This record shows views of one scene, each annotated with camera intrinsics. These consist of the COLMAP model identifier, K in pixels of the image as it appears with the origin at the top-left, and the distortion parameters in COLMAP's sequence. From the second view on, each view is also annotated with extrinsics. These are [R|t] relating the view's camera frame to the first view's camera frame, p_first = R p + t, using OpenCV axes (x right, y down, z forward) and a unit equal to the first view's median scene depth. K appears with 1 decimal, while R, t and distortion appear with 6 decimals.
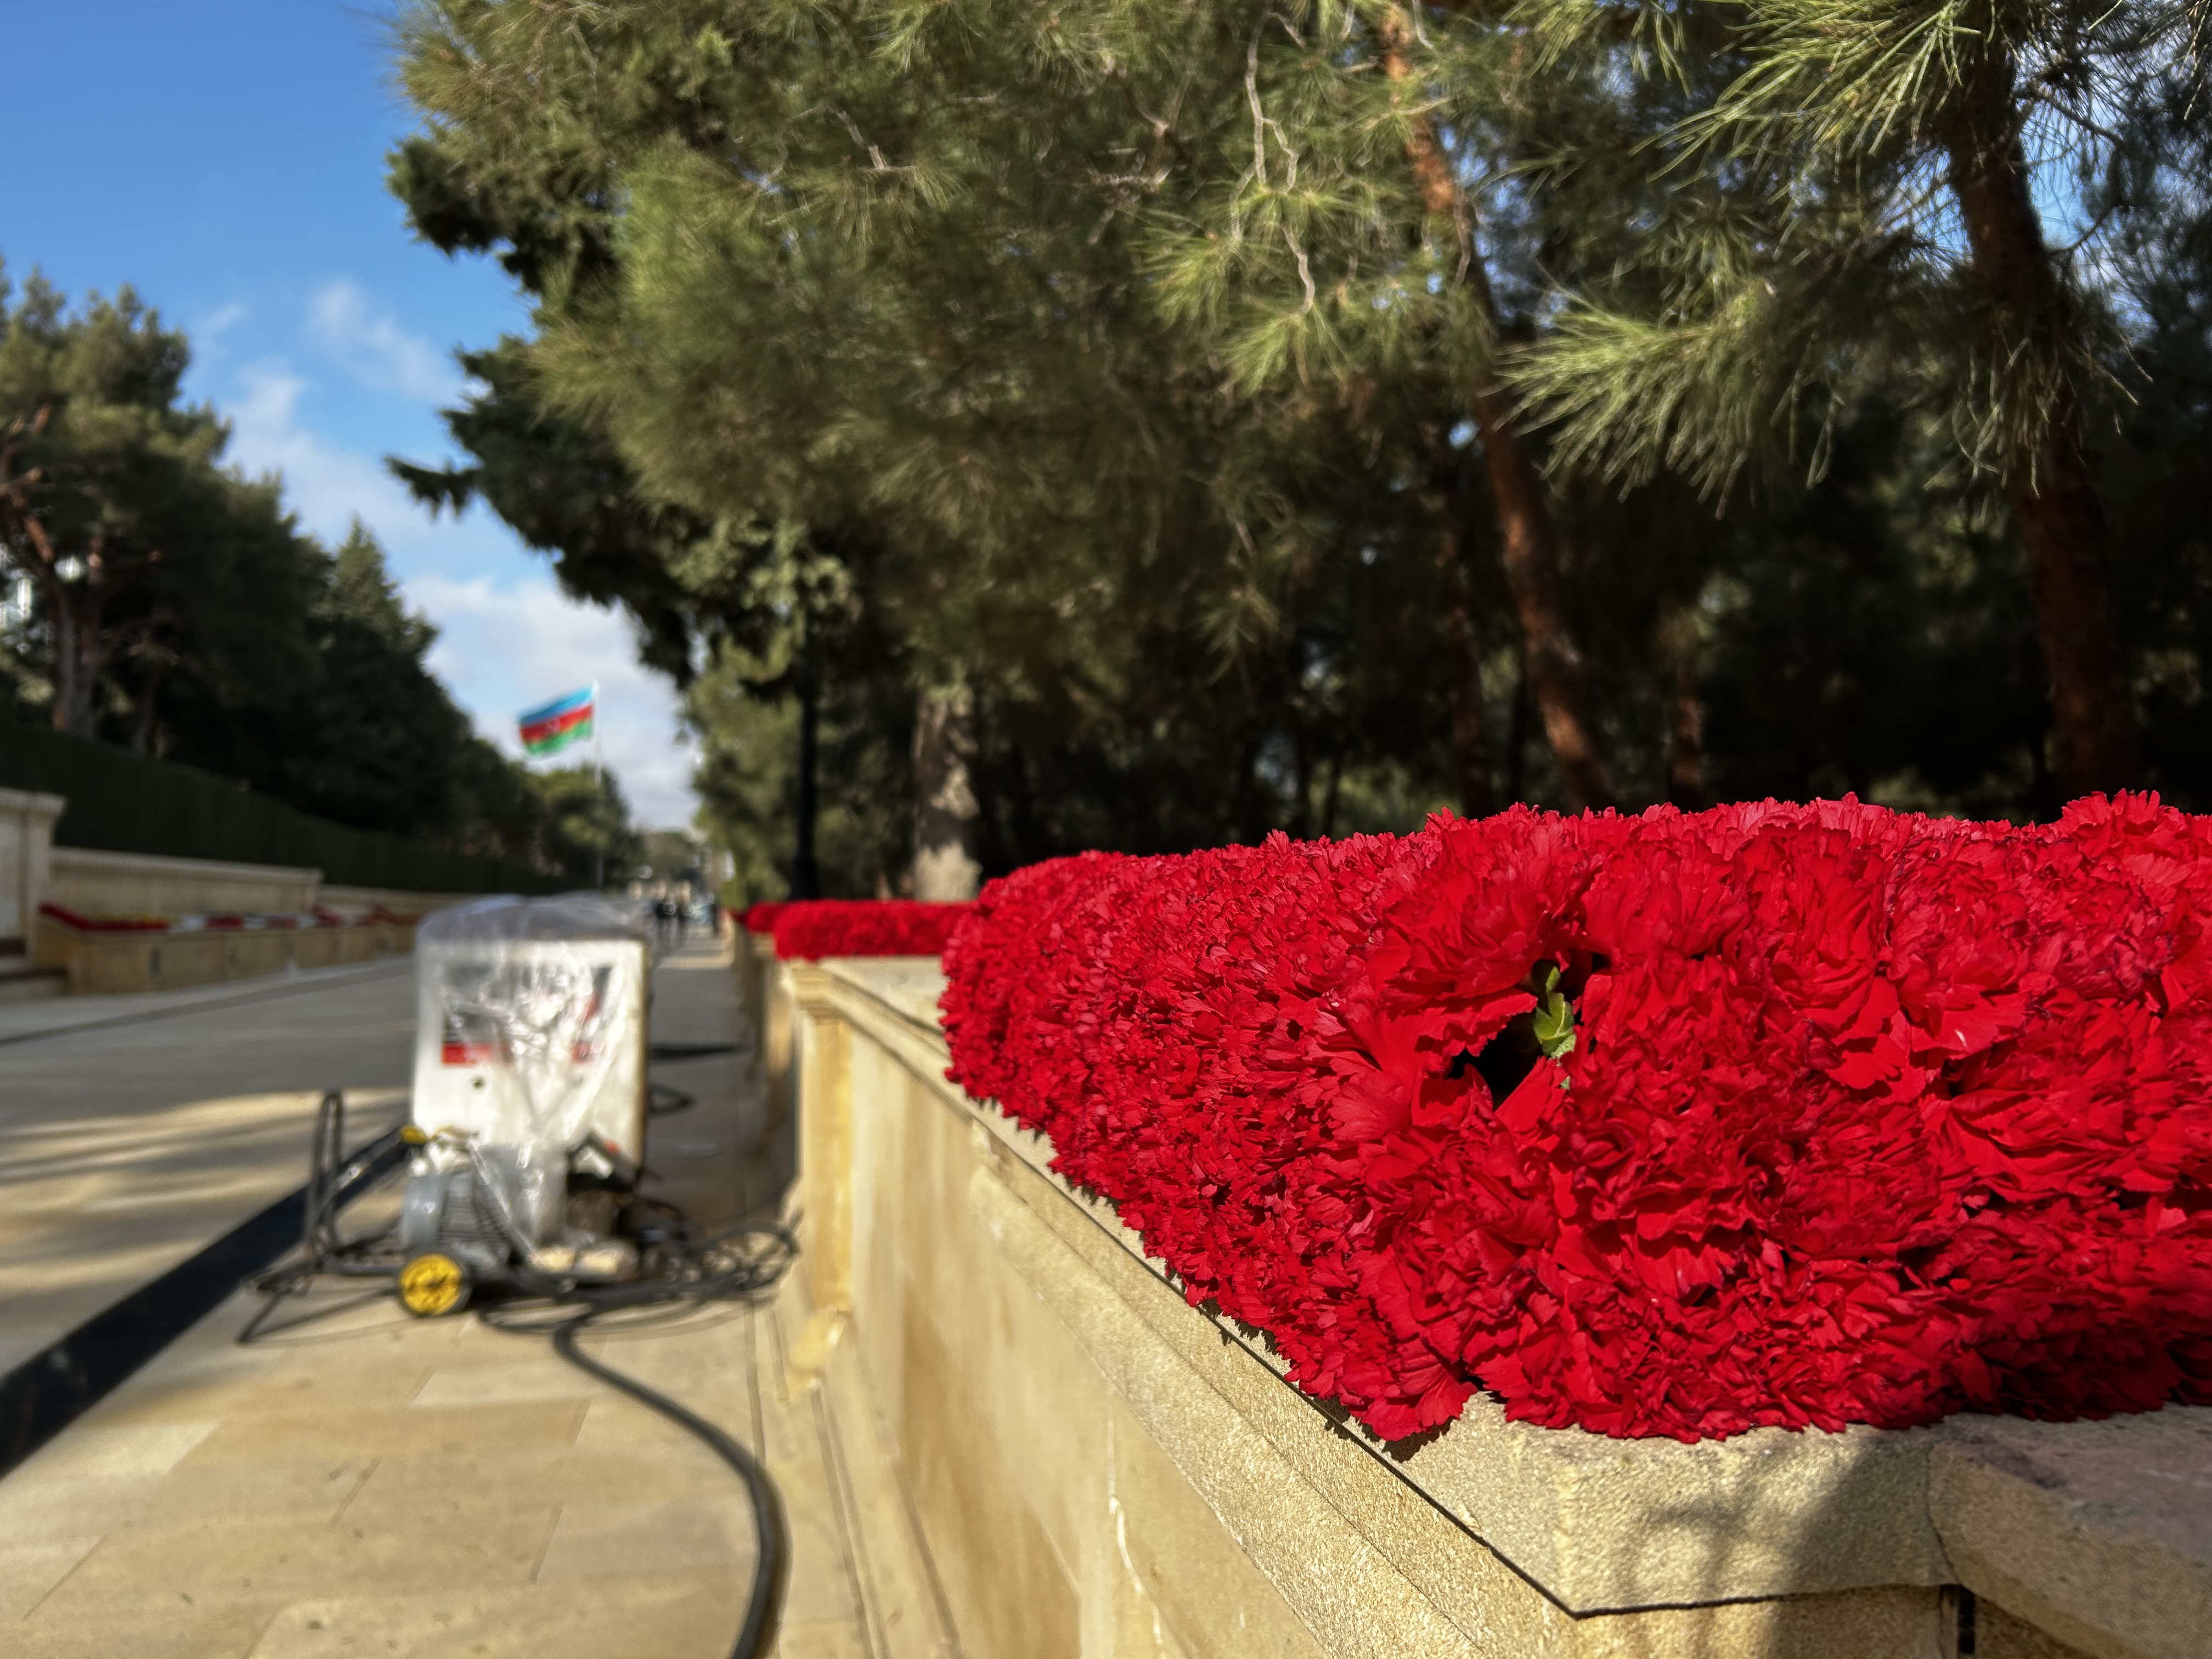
lens RADIAL K [[1572.5, 0, 1157.5], [0, 1572.5, 829.7], [0, 0, 1]] dist [0.026122, -0.016809]
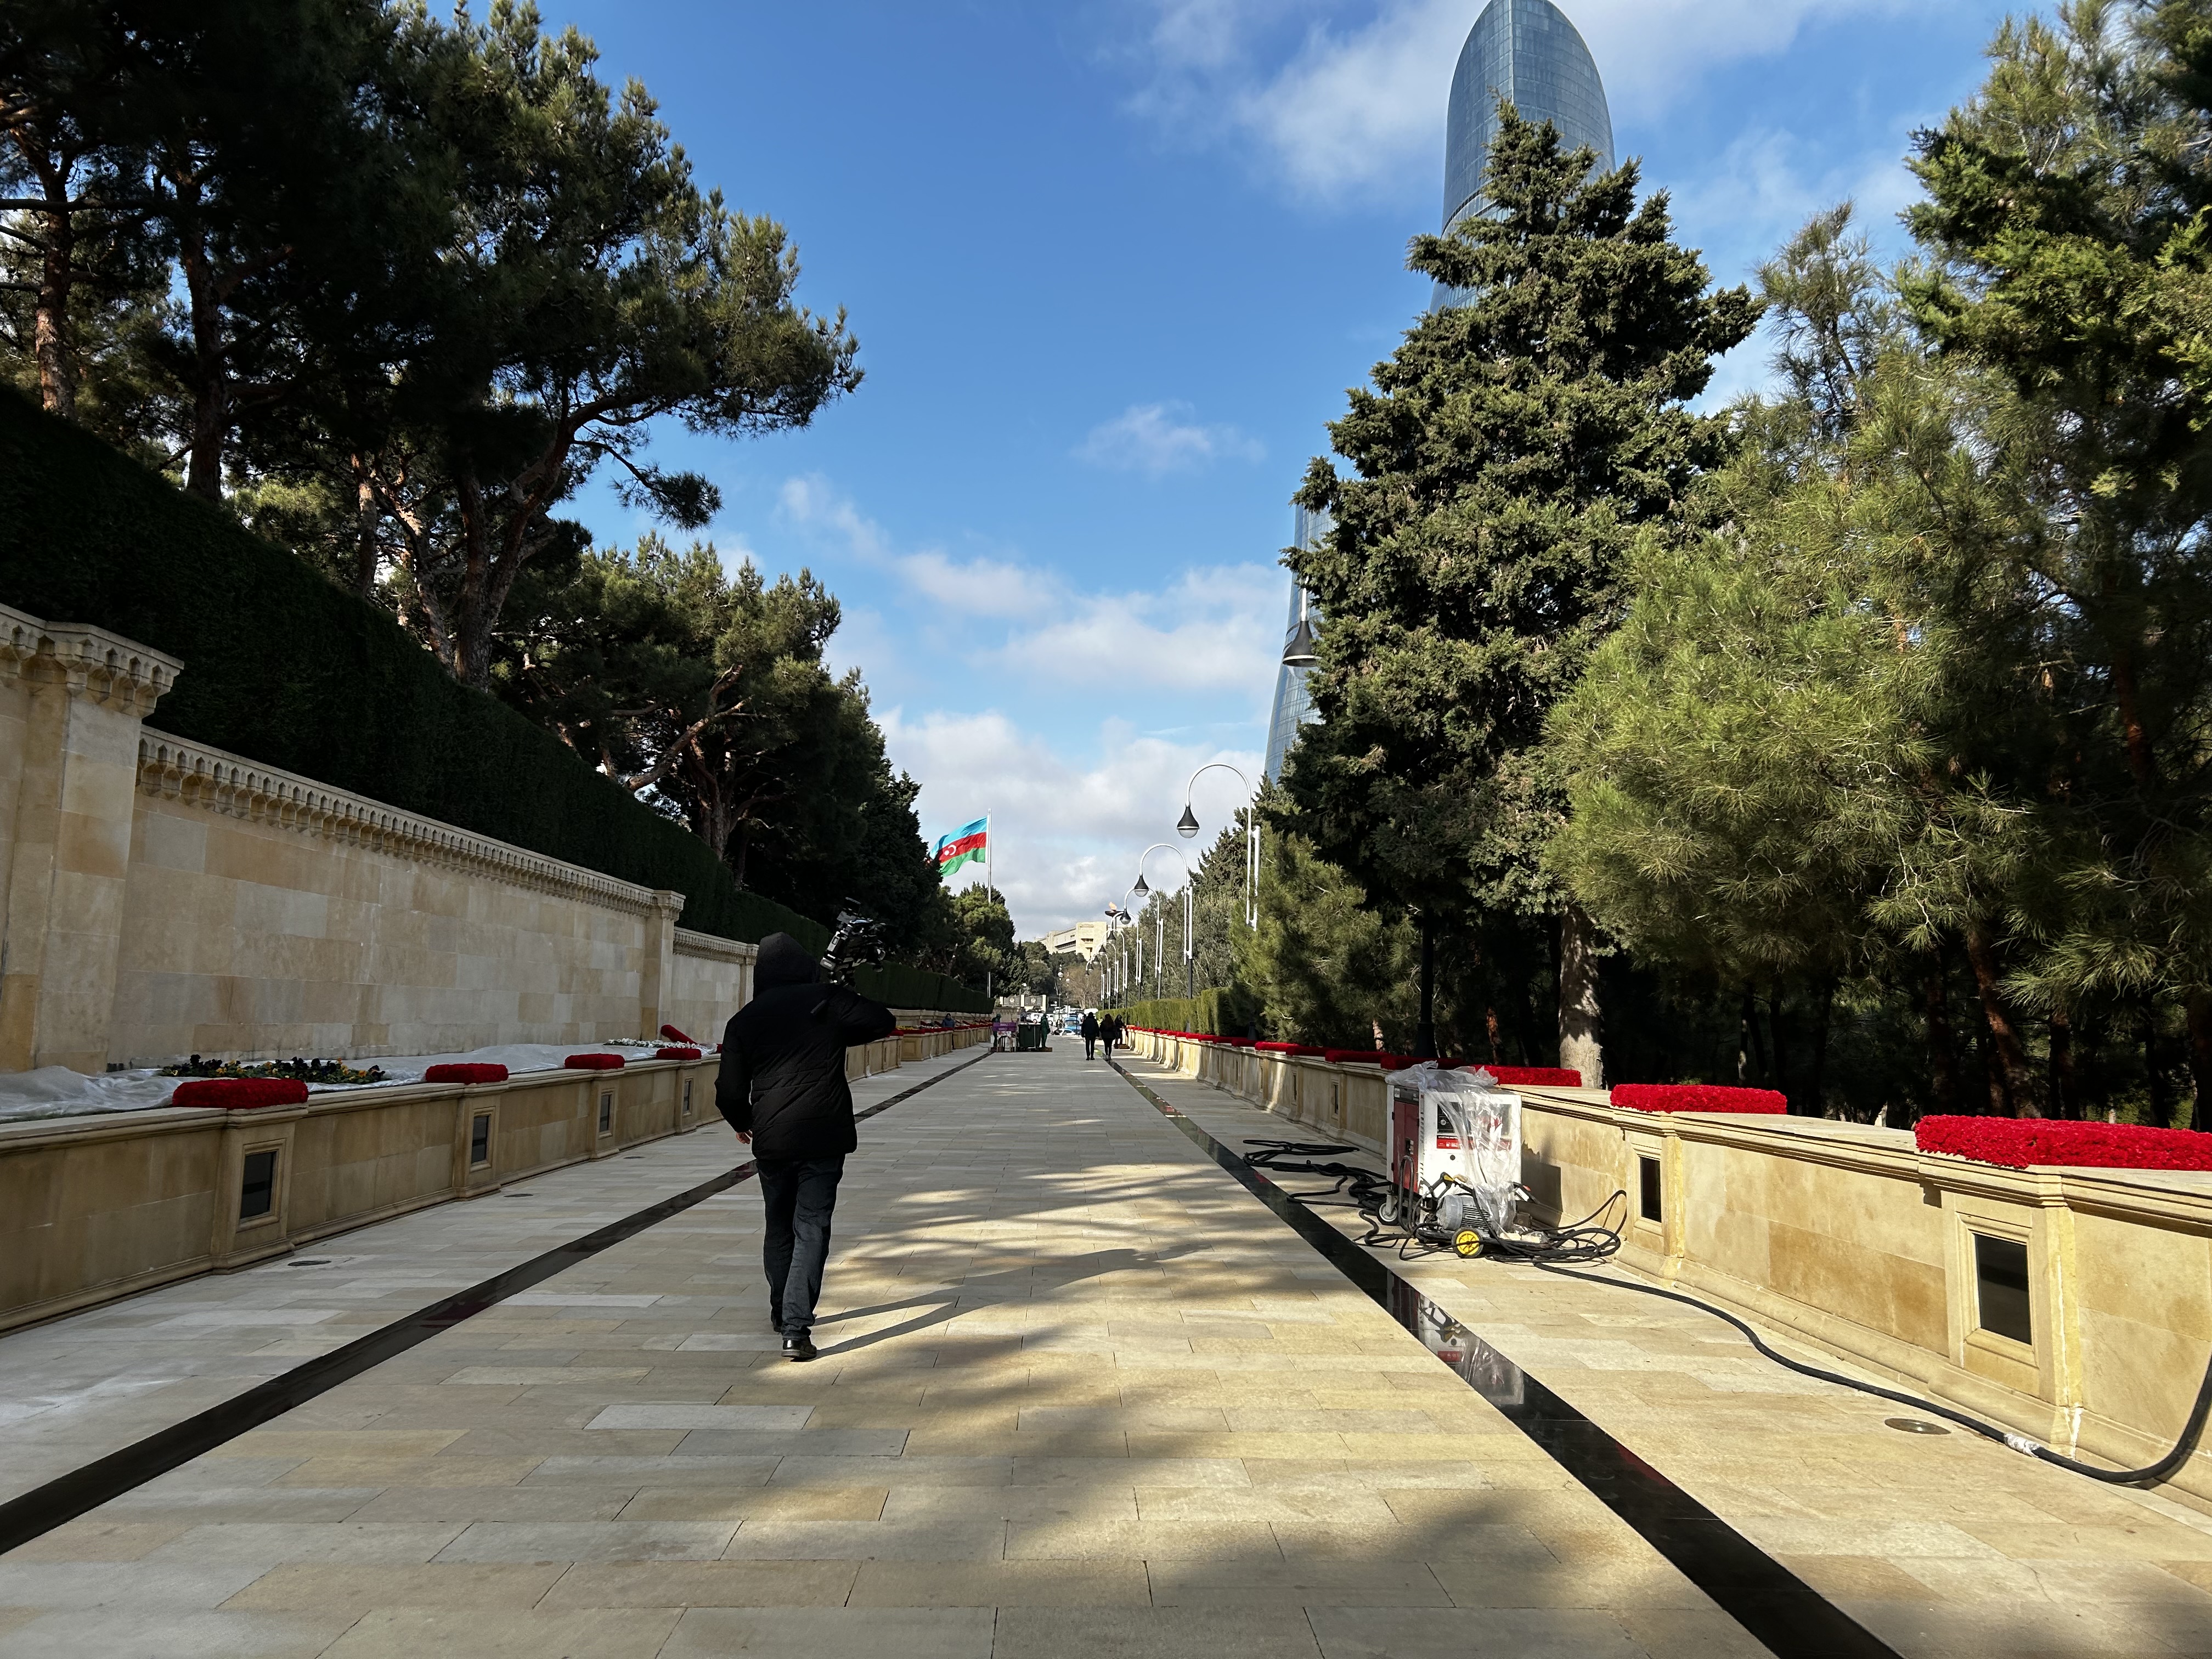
lens RADIAL K [[1572.5, 0, 1157.5], [0, 1572.5, 829.7], [0, 0, 1]] dist [0.026122, -0.016809]
pose [[0.979701, 0.000837, -0.200465, -0.401917], [-0.015224, 0.997414, -0.070237, -0.136727], [0.199887, 0.071863, 0.977180, -1.280892]]
